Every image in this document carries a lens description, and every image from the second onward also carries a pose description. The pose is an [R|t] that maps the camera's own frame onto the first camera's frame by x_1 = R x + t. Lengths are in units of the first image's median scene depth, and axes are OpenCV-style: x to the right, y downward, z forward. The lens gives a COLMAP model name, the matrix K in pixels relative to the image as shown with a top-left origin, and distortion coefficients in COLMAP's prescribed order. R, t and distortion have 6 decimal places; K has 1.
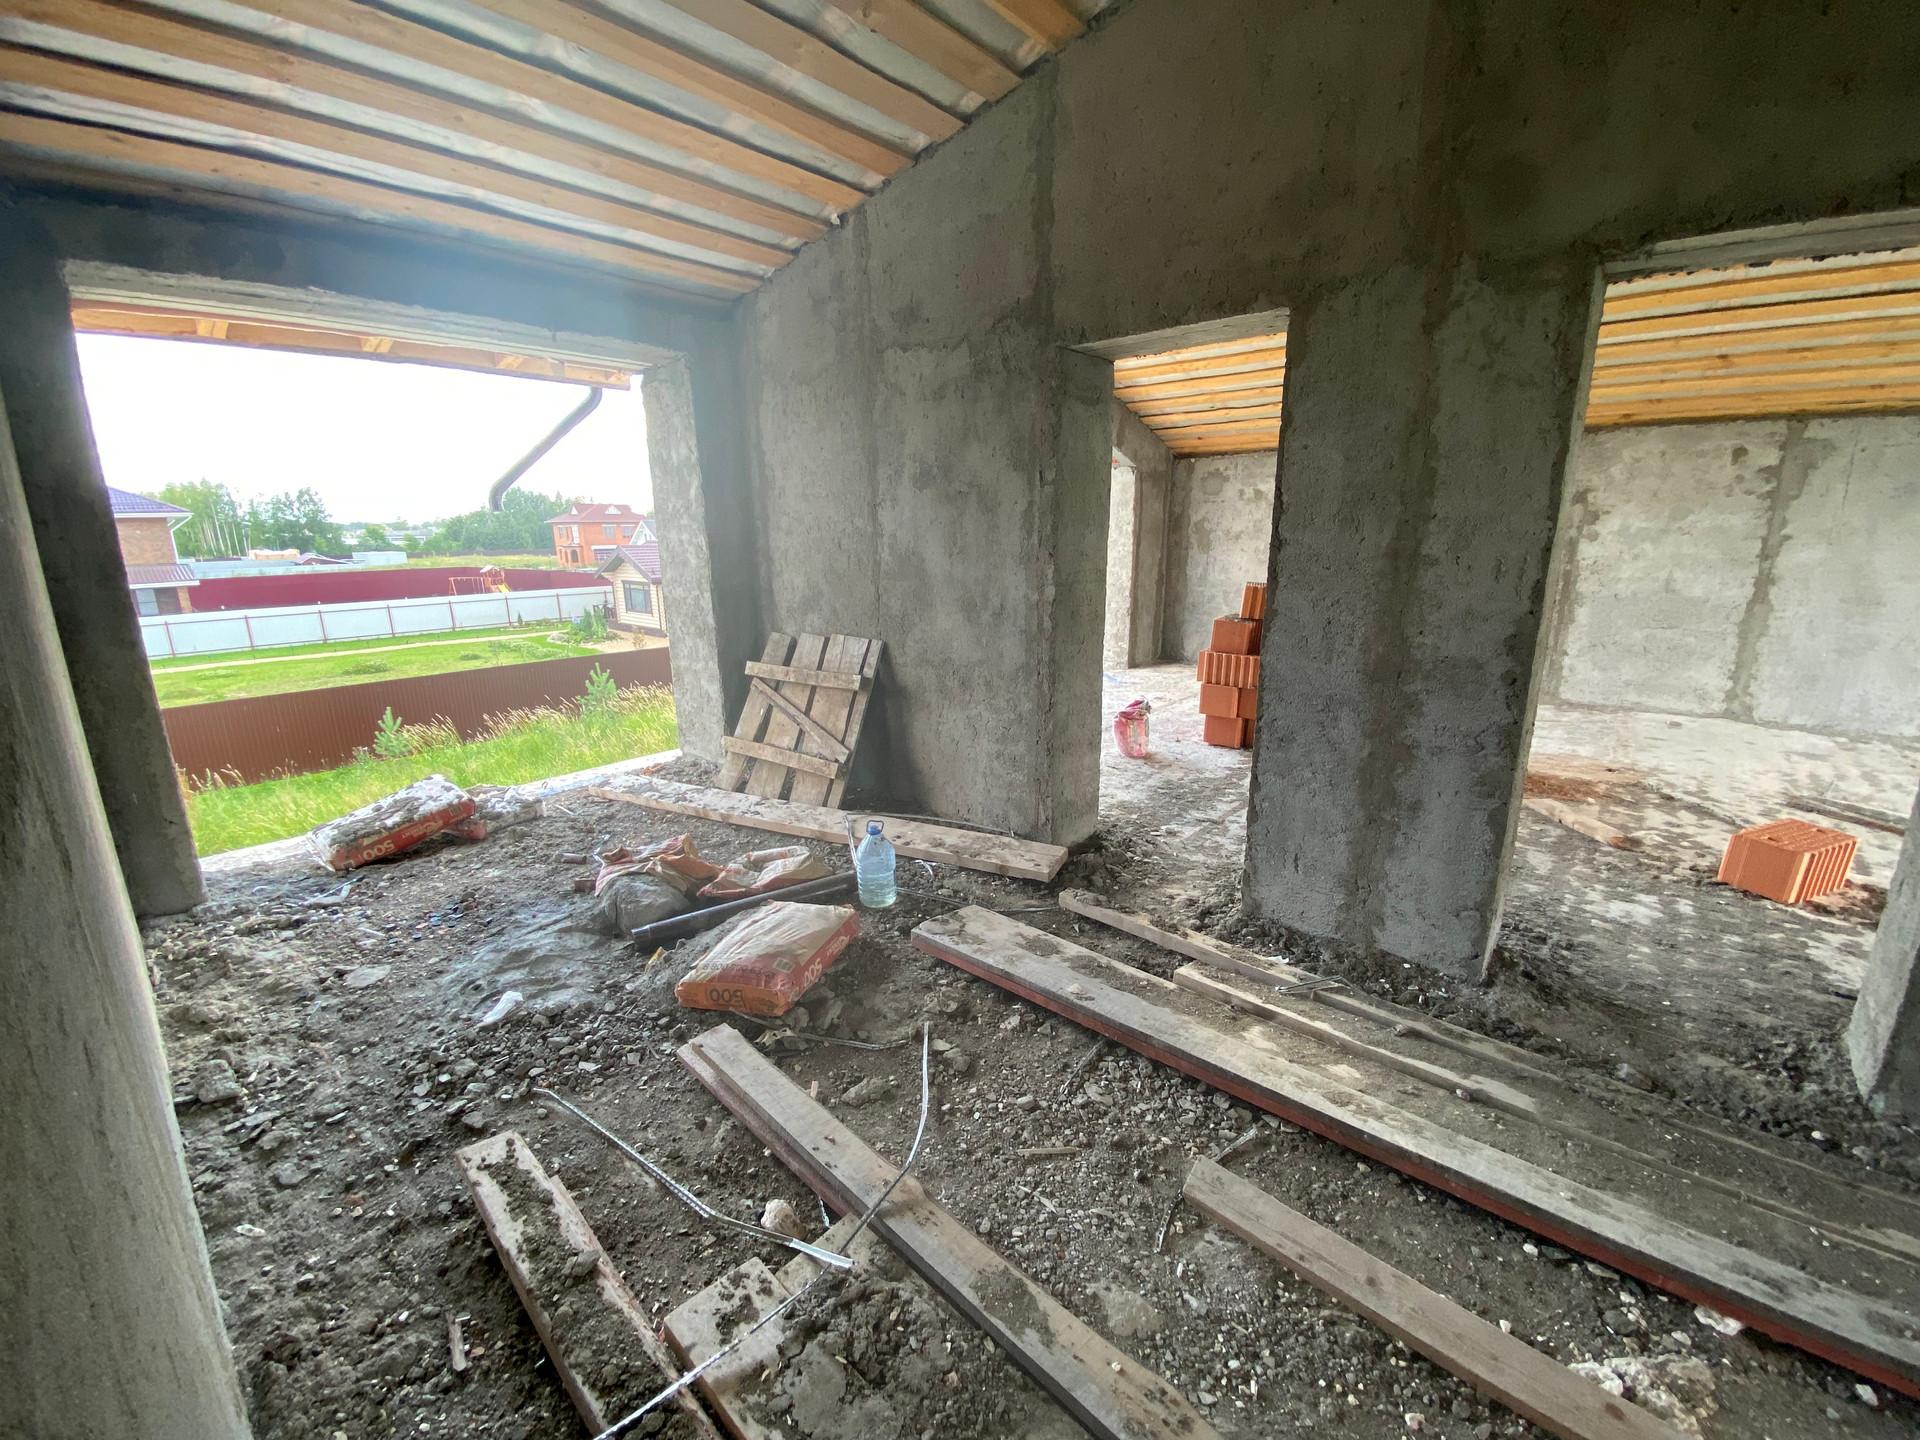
lens RADIAL K [[777.3, 0, 941.4], [0, 777.3, 722.3], [0, 0, 1]] dist [-0.006302, -0.006805]
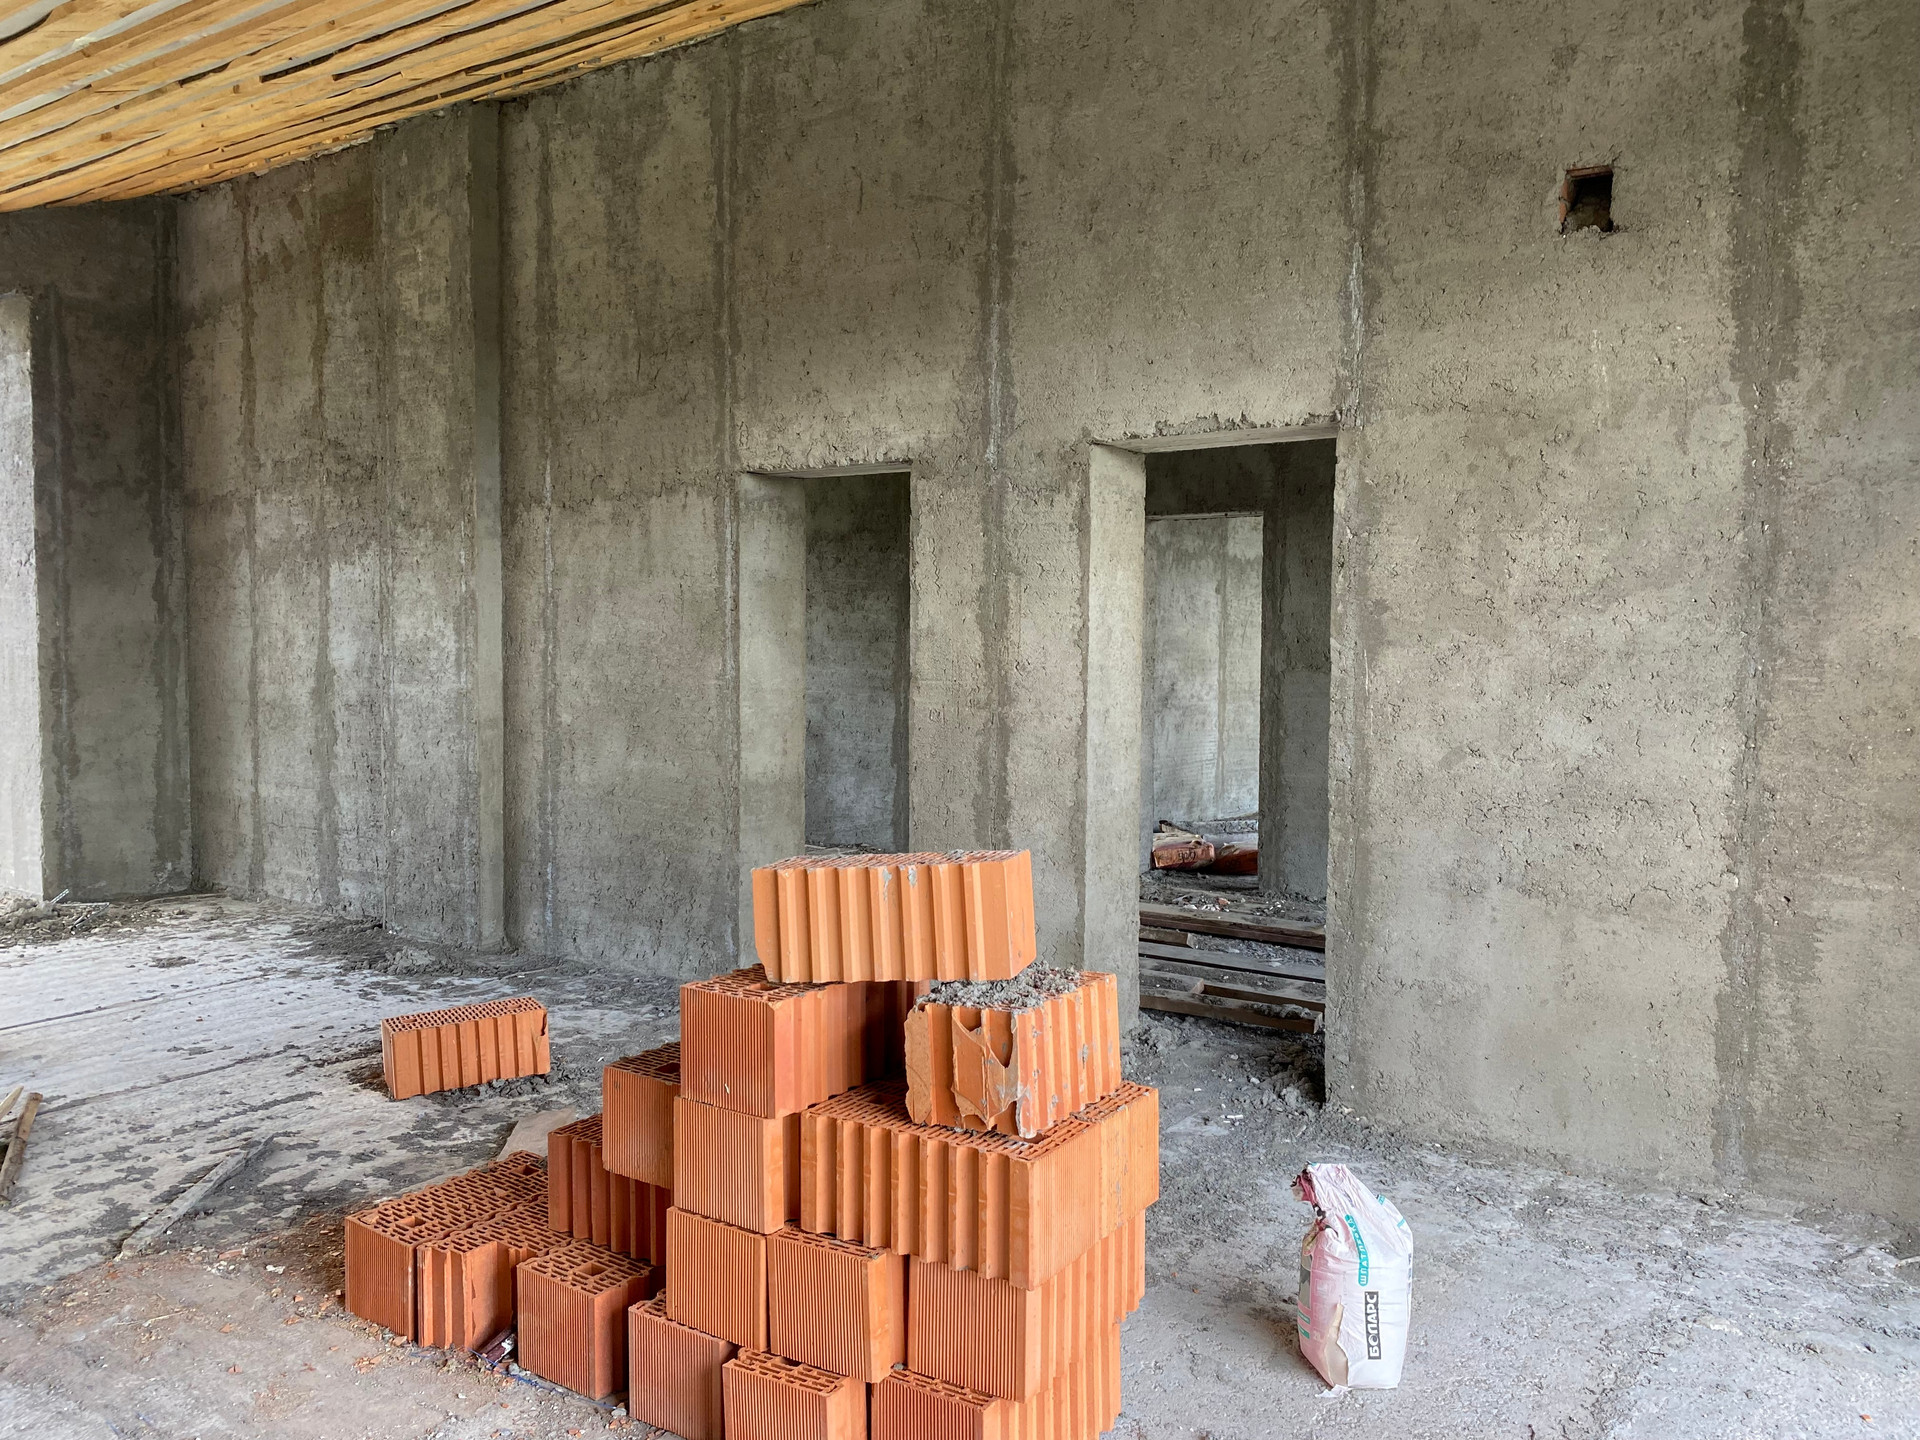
lens RADIAL K [[1455.7, 0, 961.1], [0, 1455.7, 701.2], [0, 0, 1]] dist [0.031908, -0.050691]
pose [[-0.989501, 0.015991, -0.143640, 1.056216], [-0.026492, 0.956952, 0.289034, -0.815488], [0.142079, 0.289804, -0.946481, 3.155668]]
